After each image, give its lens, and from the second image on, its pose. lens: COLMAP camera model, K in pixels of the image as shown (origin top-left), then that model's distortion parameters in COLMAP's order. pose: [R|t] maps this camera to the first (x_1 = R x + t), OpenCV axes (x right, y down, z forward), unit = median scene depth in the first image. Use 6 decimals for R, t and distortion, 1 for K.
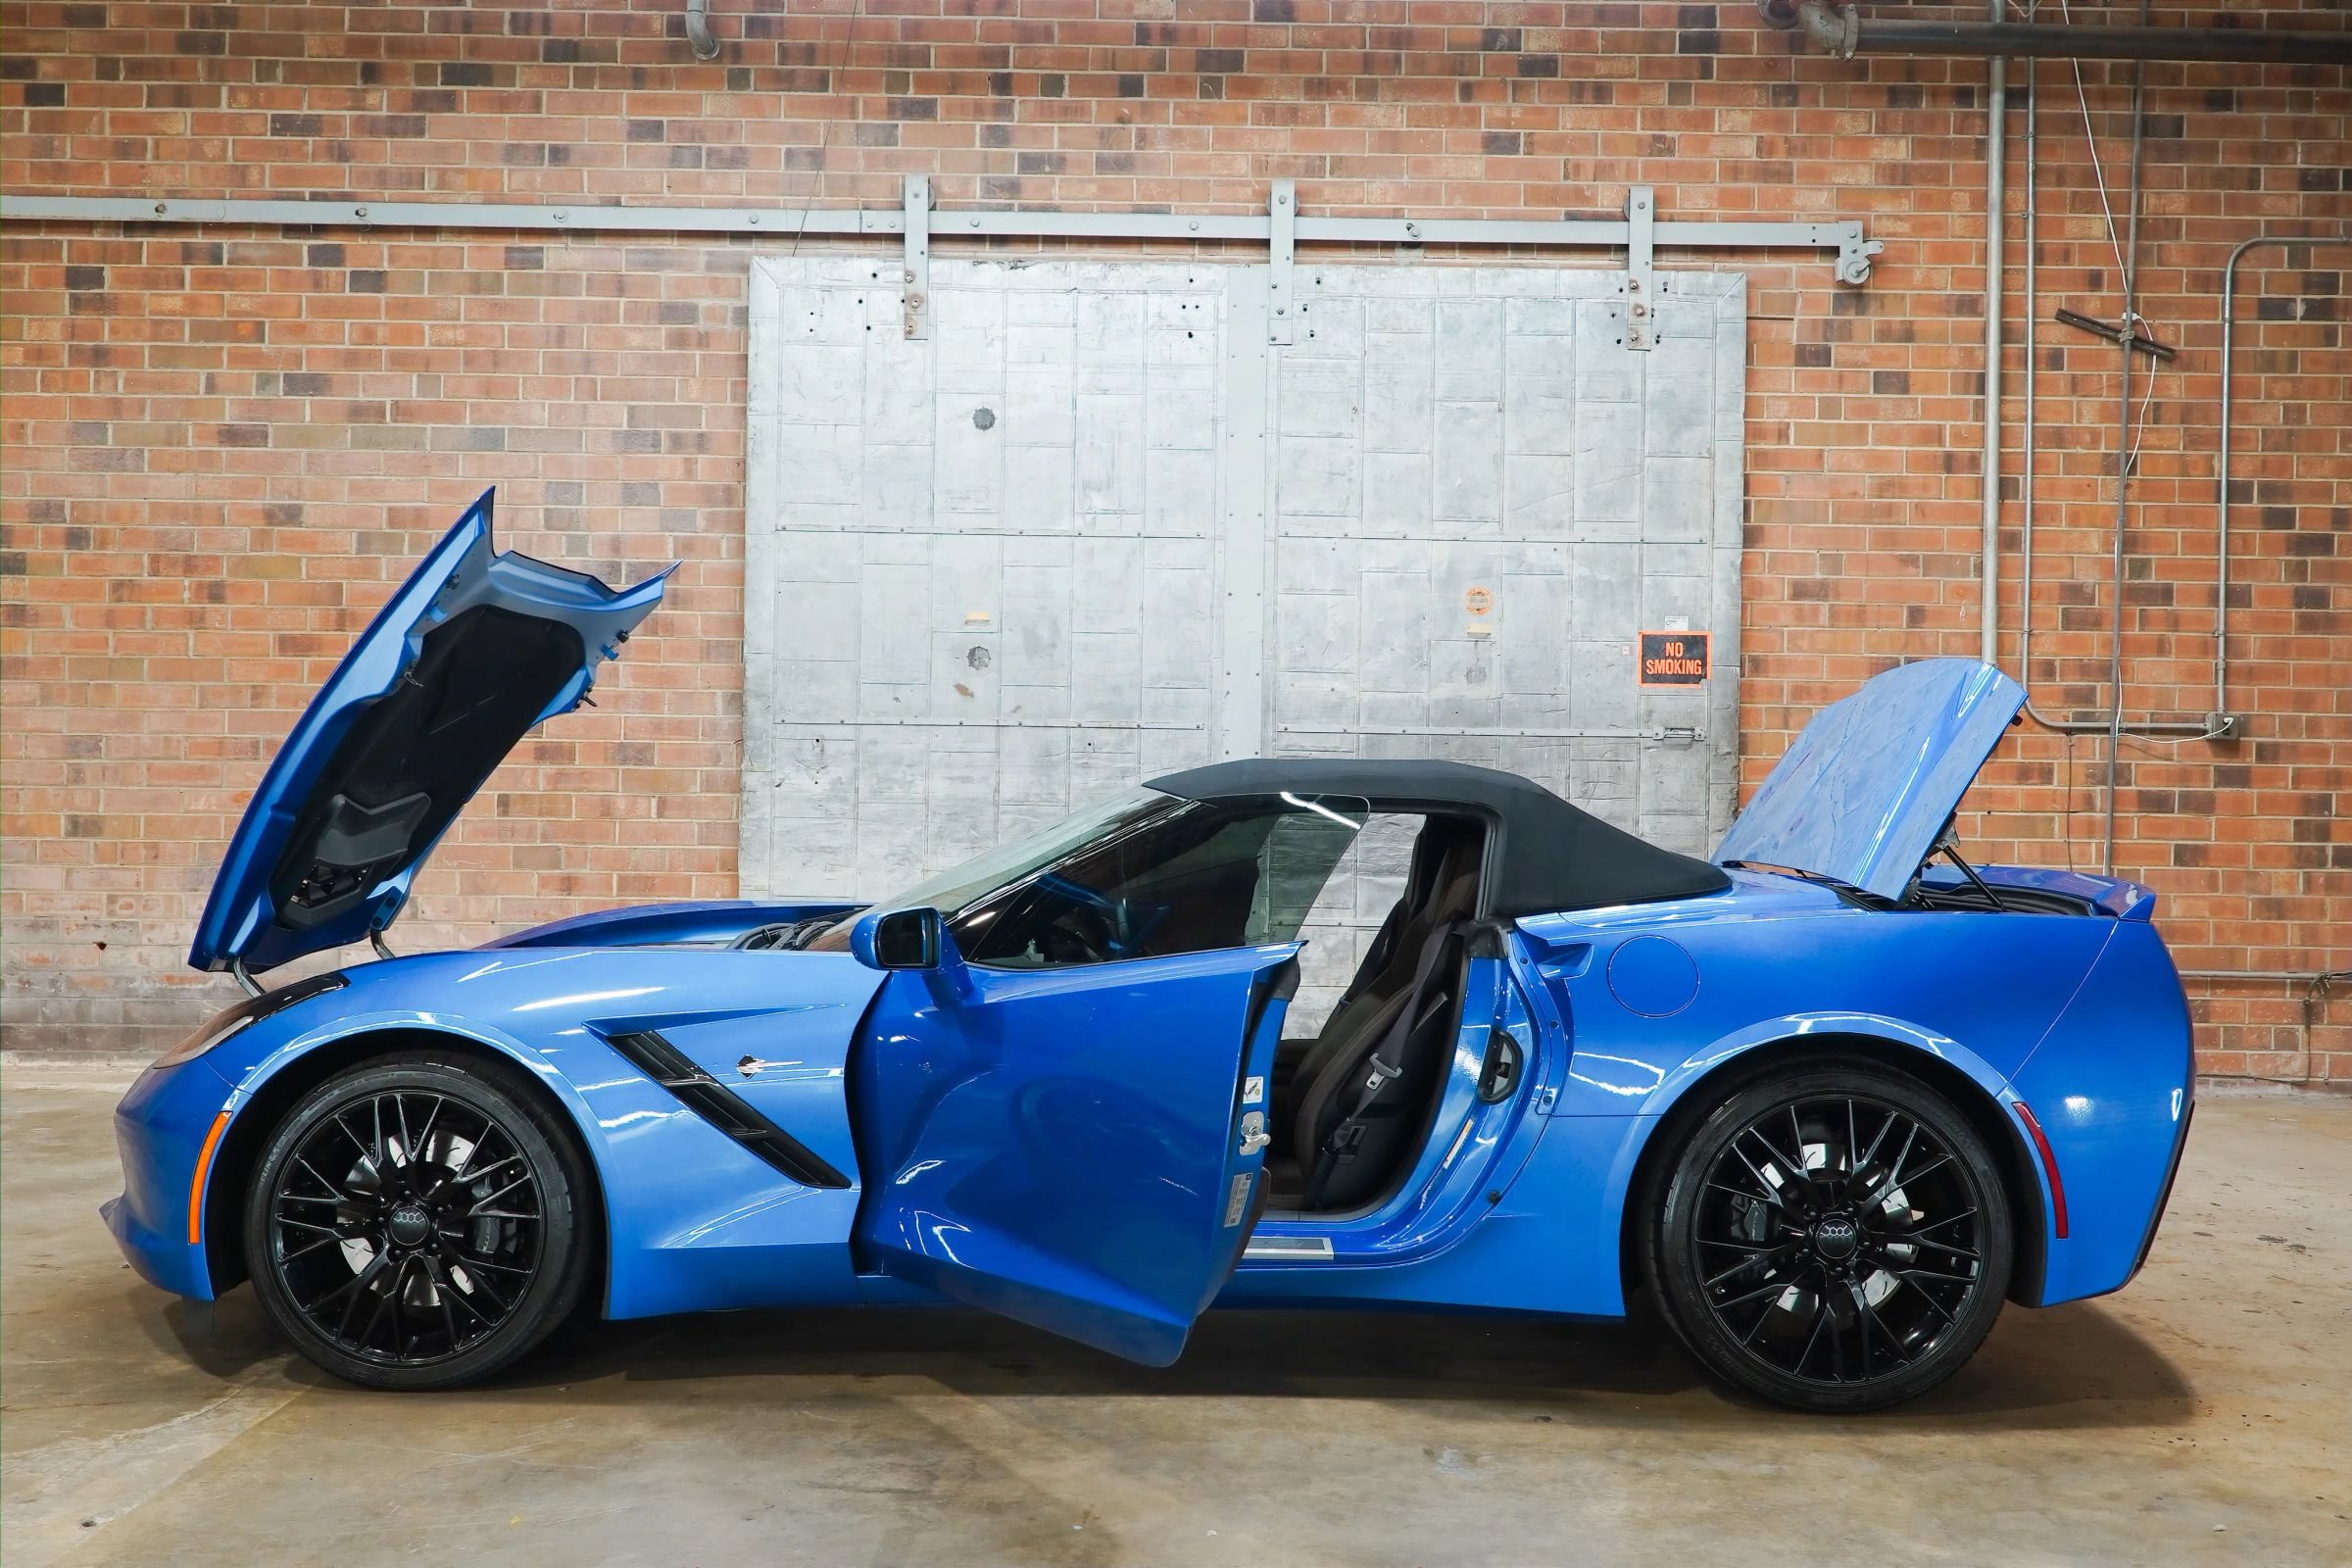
lens RADIAL K [[2042.9, 0, 1183.1], [0, 2042.9, 776.8], [0, 0, 1]] dist [0.018530, -0.000040]
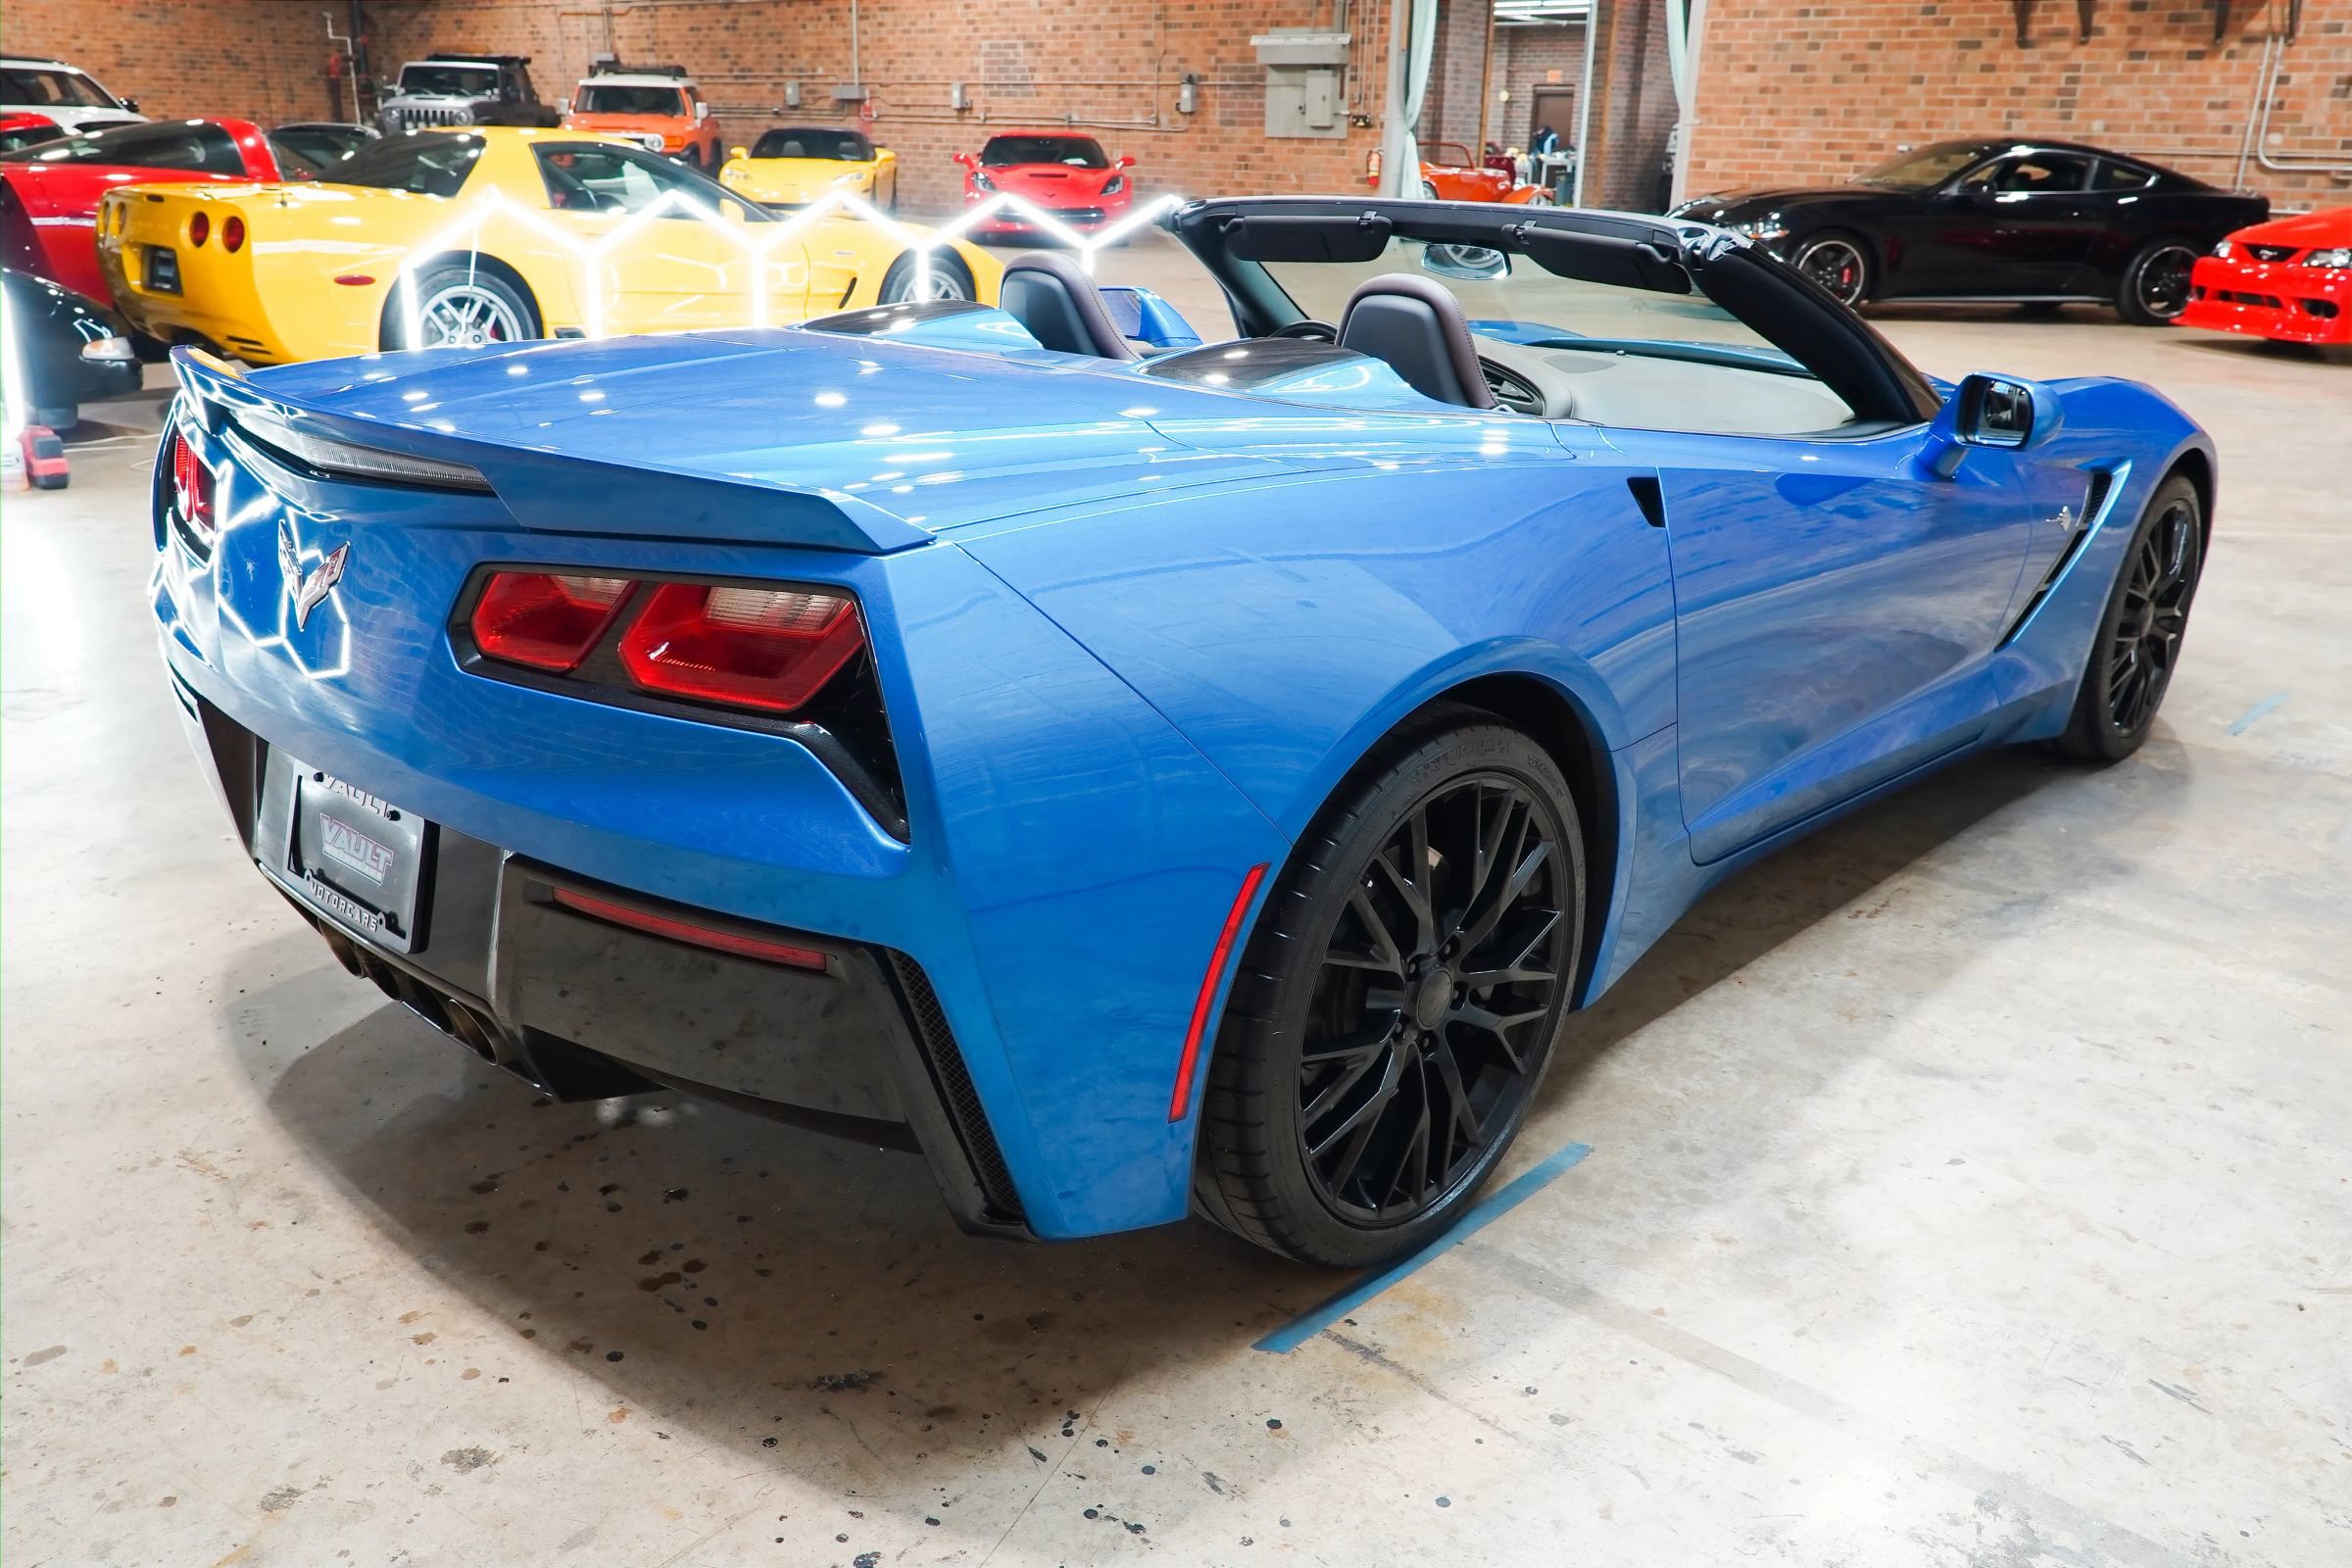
lens RADIAL K [[1888.8, 0, 1185.2], [0, 1888.8, 773.4], [0, 0, 1]] dist [0.007422, 0.004351]
pose [[-0.657426, 0.218090, -0.721268, 0.374486], [-0.031755, 0.948330, 0.315692, -0.009018], [0.752850, 0.230448, -0.616532, 0.848661]]
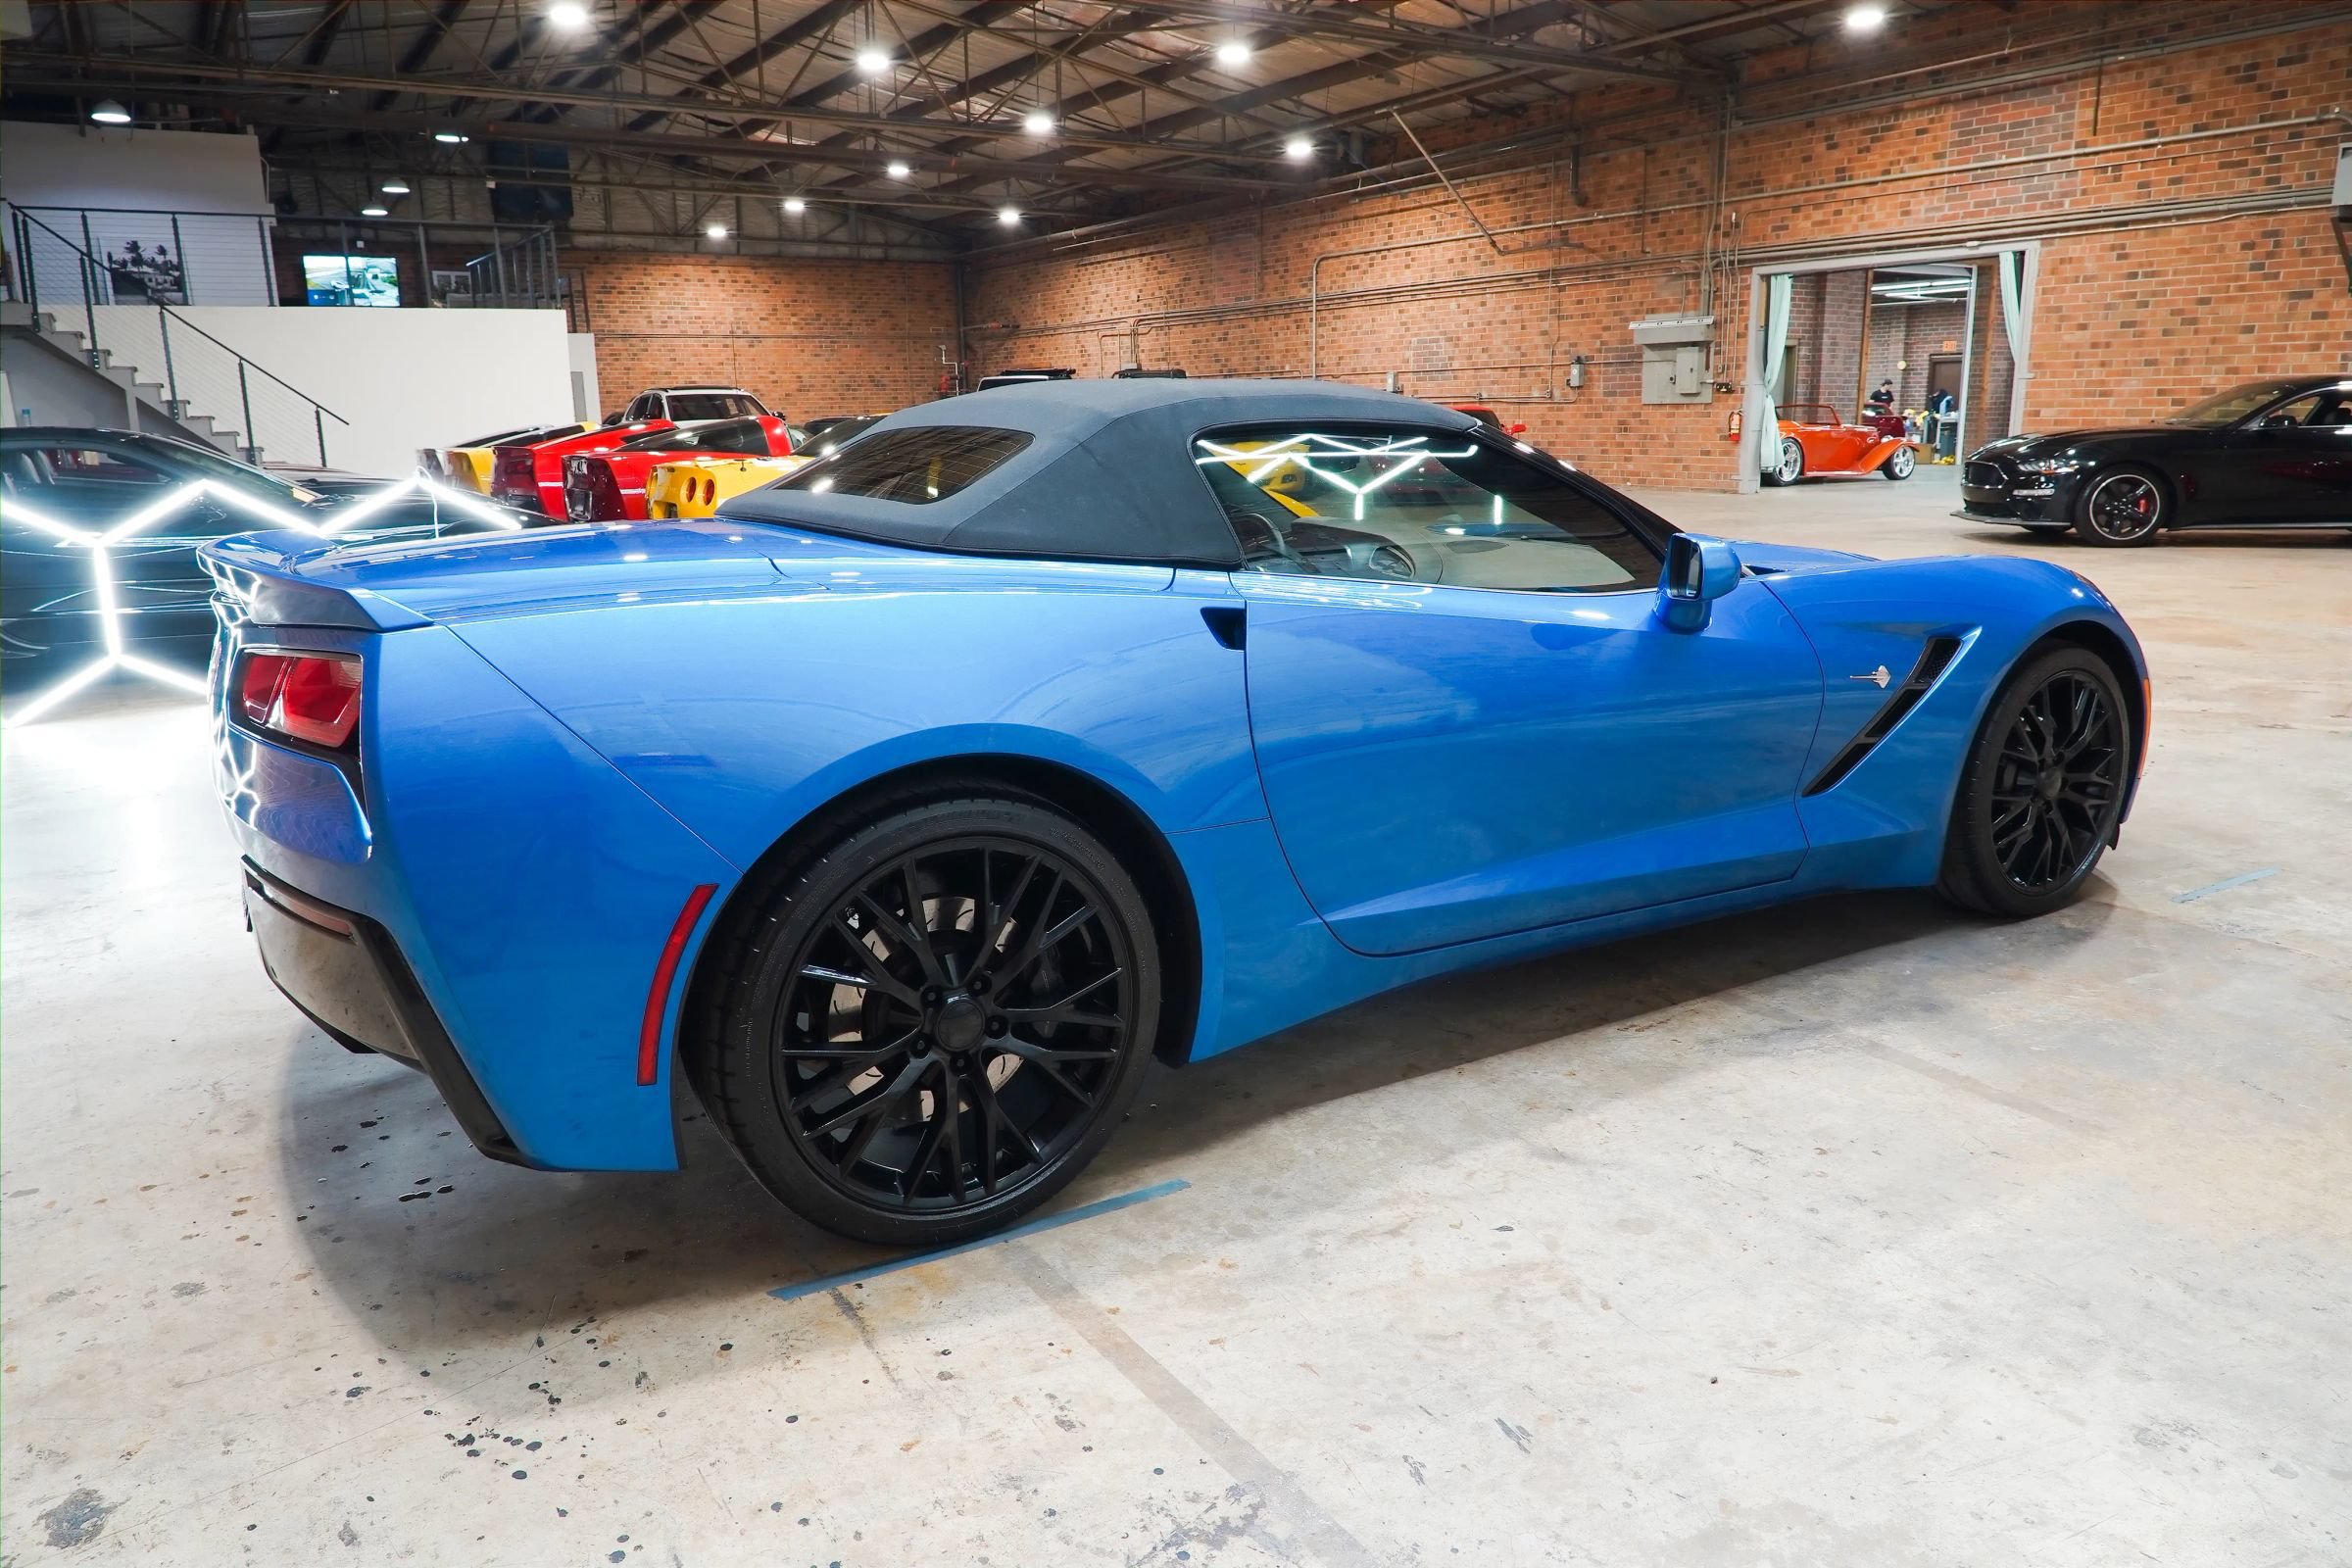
lens RADIAL K [[1604.4, 0, 1181.8], [0, 1604.4, 774.1], [0, 0, 1]] dist [-0.032854, 0.020939]
pose [[-0.844007, 0.119137, -0.522932, 0.267225], [0.004859, 0.976675, 0.214669, 0.004476], [0.536310, 0.178641, -0.824900, 0.960995]]
